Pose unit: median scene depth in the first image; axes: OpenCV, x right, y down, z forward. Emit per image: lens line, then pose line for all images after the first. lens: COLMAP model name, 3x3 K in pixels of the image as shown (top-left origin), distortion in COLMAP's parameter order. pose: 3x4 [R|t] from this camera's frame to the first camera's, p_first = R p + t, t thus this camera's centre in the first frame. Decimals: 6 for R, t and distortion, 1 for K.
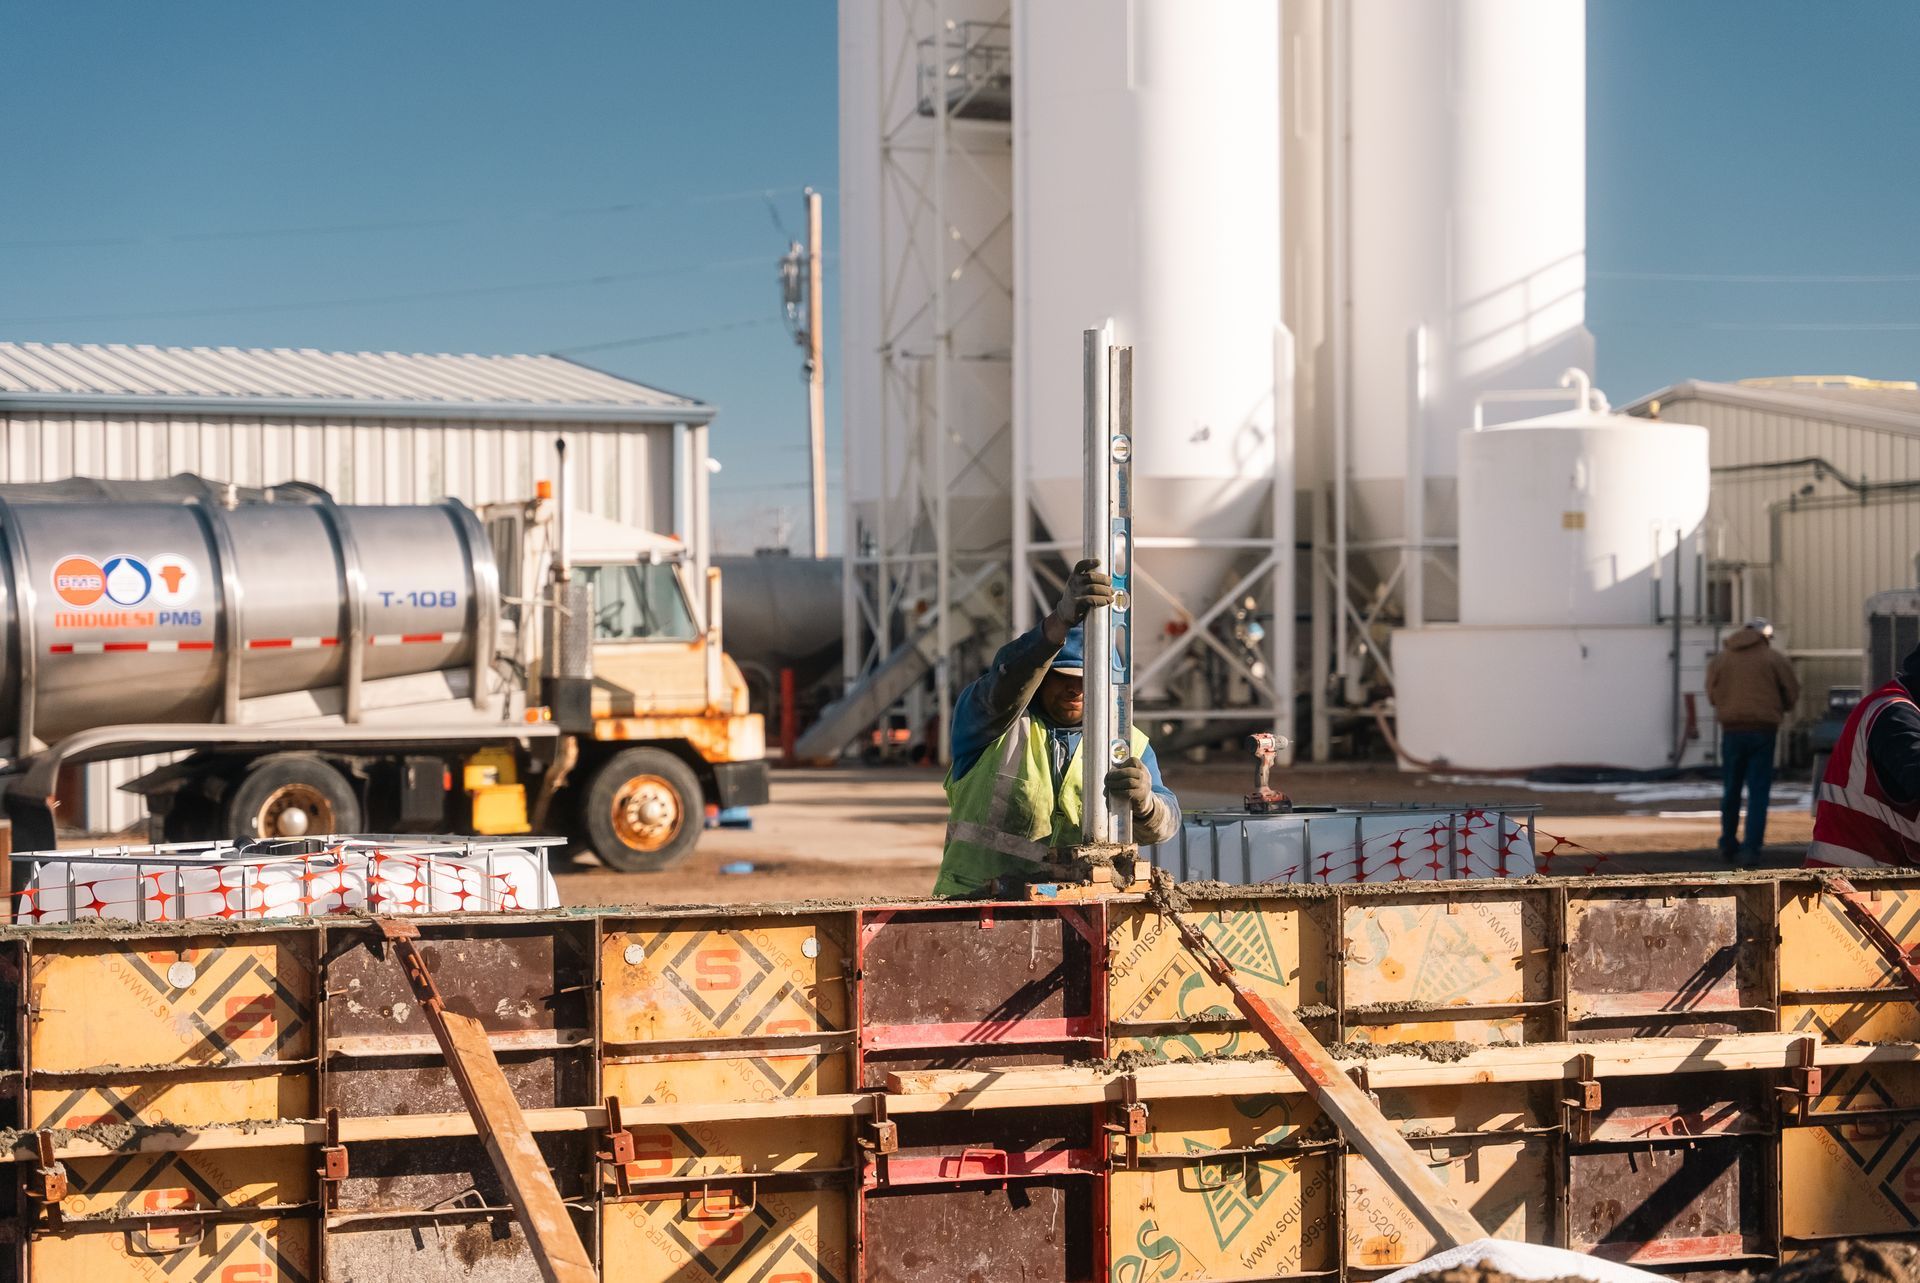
lens RADIAL K [[3938.4, 0, 960.4], [0, 3938.4, 636.3], [0, 0, 1]] dist [0.044925, 0.000000]
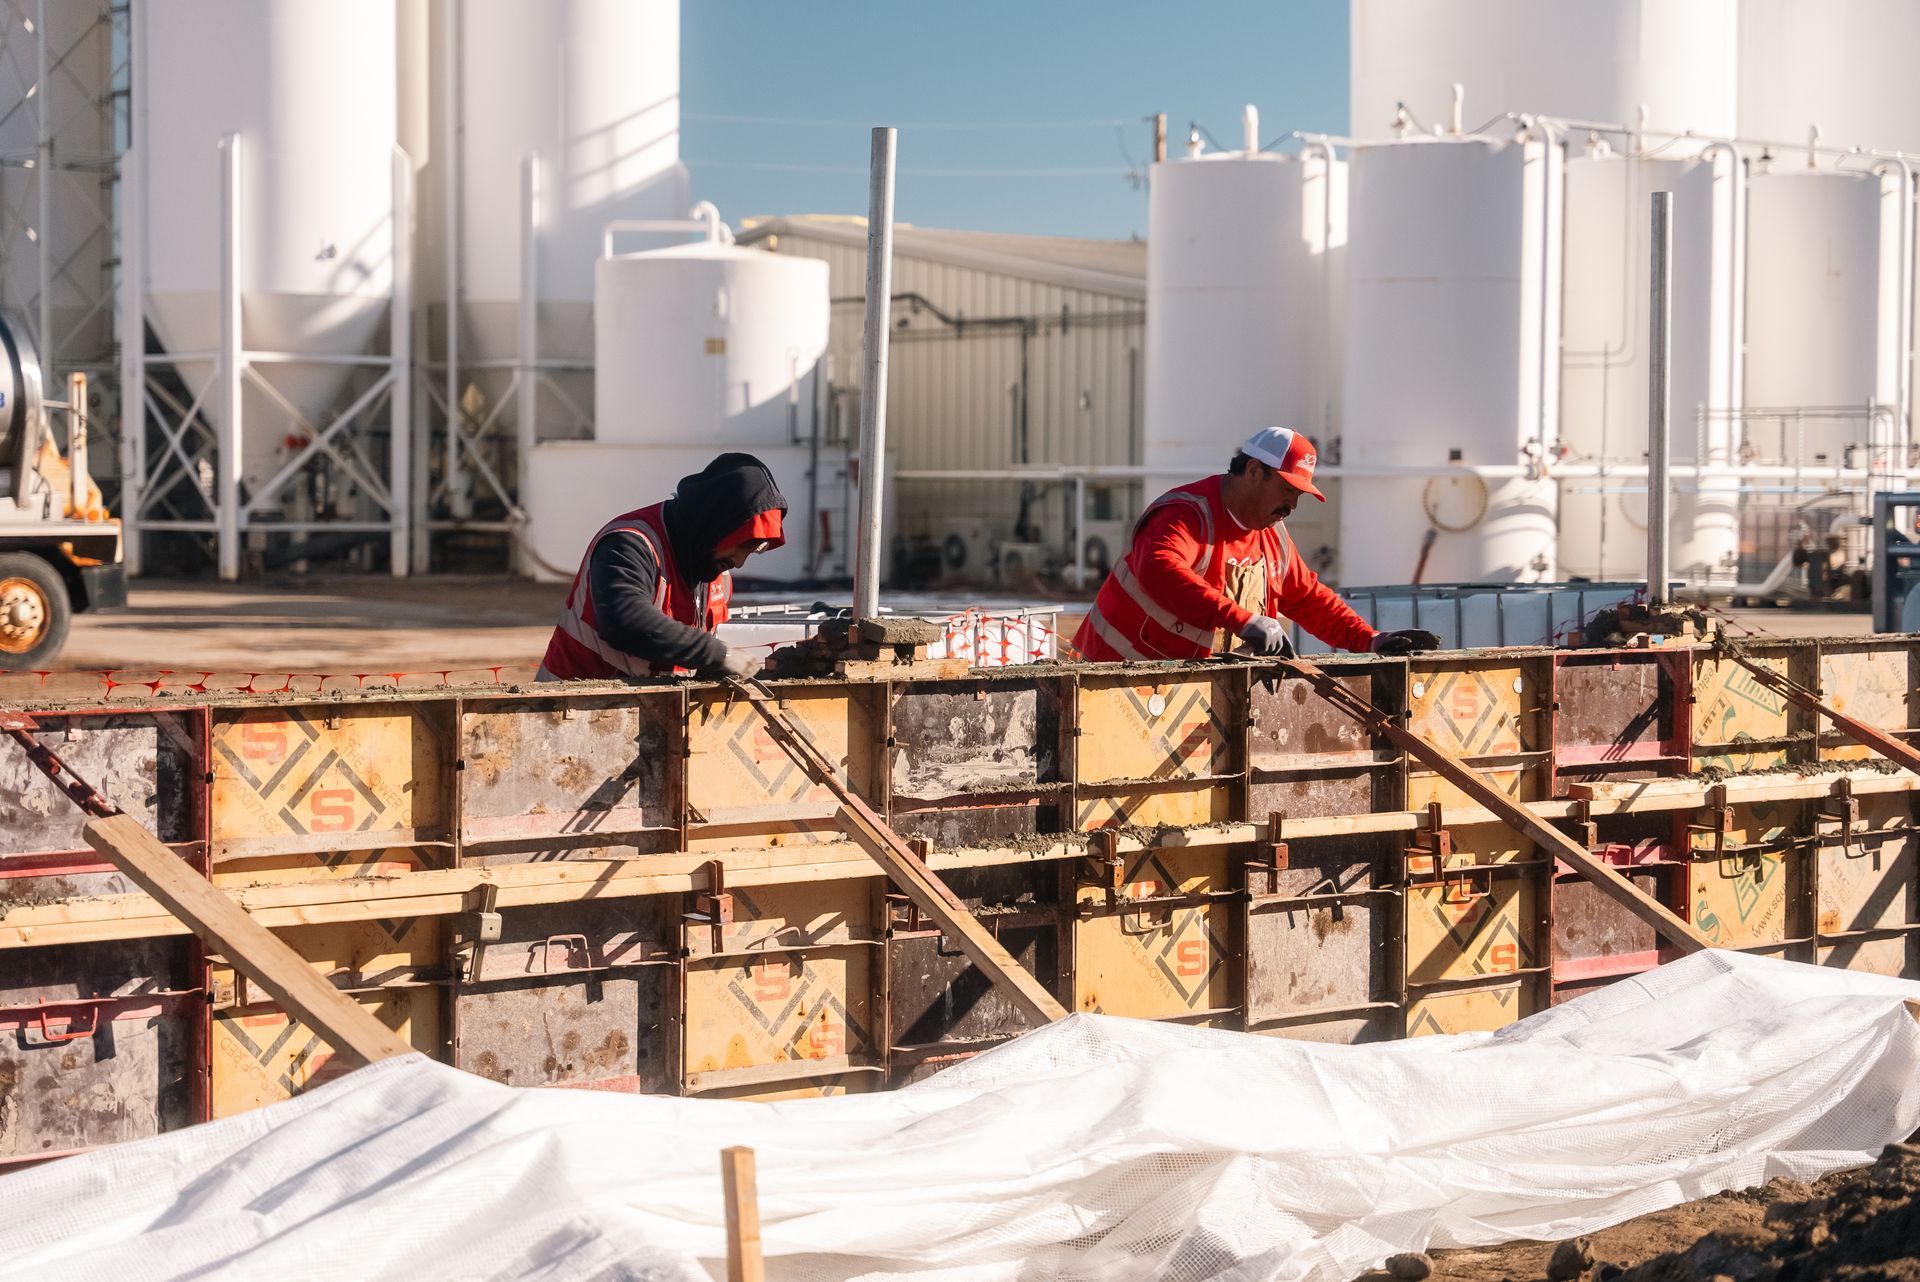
lens RADIAL K [[3938.4, 0, 958.6], [0, 3938.4, 645.3], [0, 0, 1]] dist [0.044925, 0.000000]
pose [[0.942260, -0.001712, 0.334877, -0.582547], [-0.013997, 0.998912, 0.044489, 0.012628], [-0.334589, -0.046608, 0.941211, -0.106401]]
